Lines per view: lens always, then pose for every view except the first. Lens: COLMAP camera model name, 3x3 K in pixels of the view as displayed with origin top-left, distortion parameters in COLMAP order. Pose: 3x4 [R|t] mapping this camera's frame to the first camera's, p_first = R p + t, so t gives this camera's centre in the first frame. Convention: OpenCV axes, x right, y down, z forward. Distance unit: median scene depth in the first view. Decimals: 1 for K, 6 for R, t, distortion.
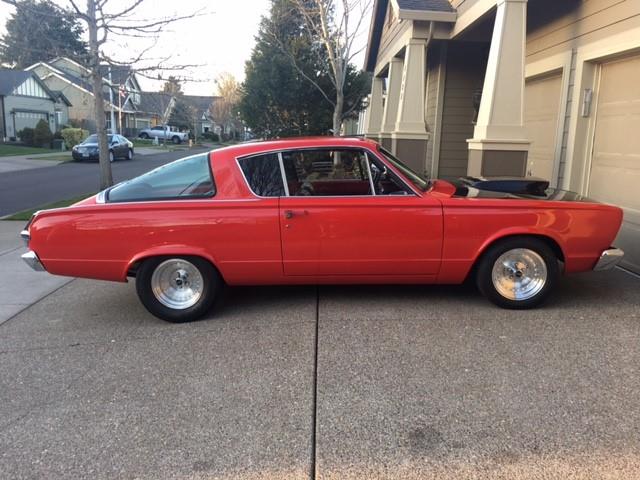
lens RADIAL K [[541.0, 0, 320.0], [0, 541.0, 240.0], [0, 0, 1]] dist [0.082126, -0.106530]
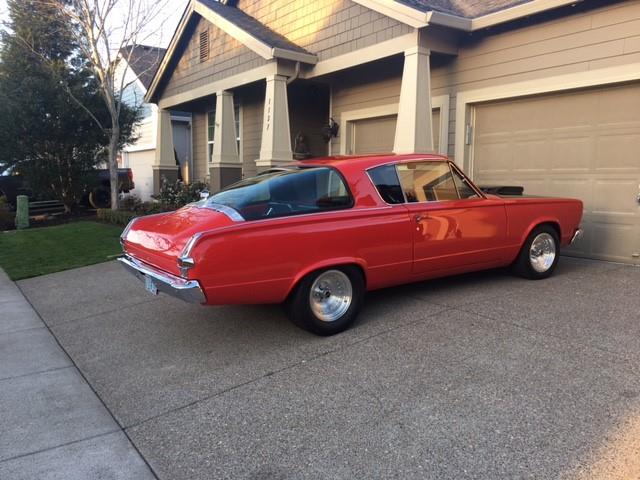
lens RADIAL K [[541.0, 0, 320.0], [0, 541.0, 240.0], [0, 0, 1]] dist [0.082126, -0.106530]
pose [[0.823410, -0.081481, 0.561566, -0.658077], [0.121082, 0.992074, -0.033593, 0.008448], [-0.554377, 0.095657, 0.826750, 0.142494]]
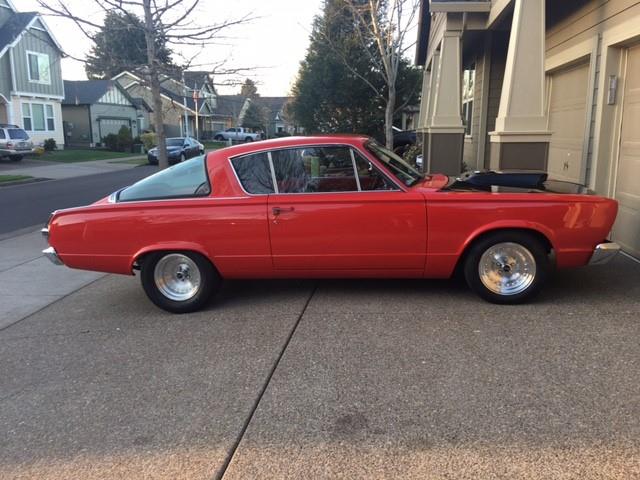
lens RADIAL K [[541.0, 0, 320.0], [0, 541.0, 240.0], [0, 0, 1]] dist [0.082126, -0.106530]
pose [[0.990312, -0.004842, -0.138773, 0.130420], [0.005524, 0.999974, 0.004530, 0.003539], [0.138748, -0.005253, 0.990314, -0.015486]]
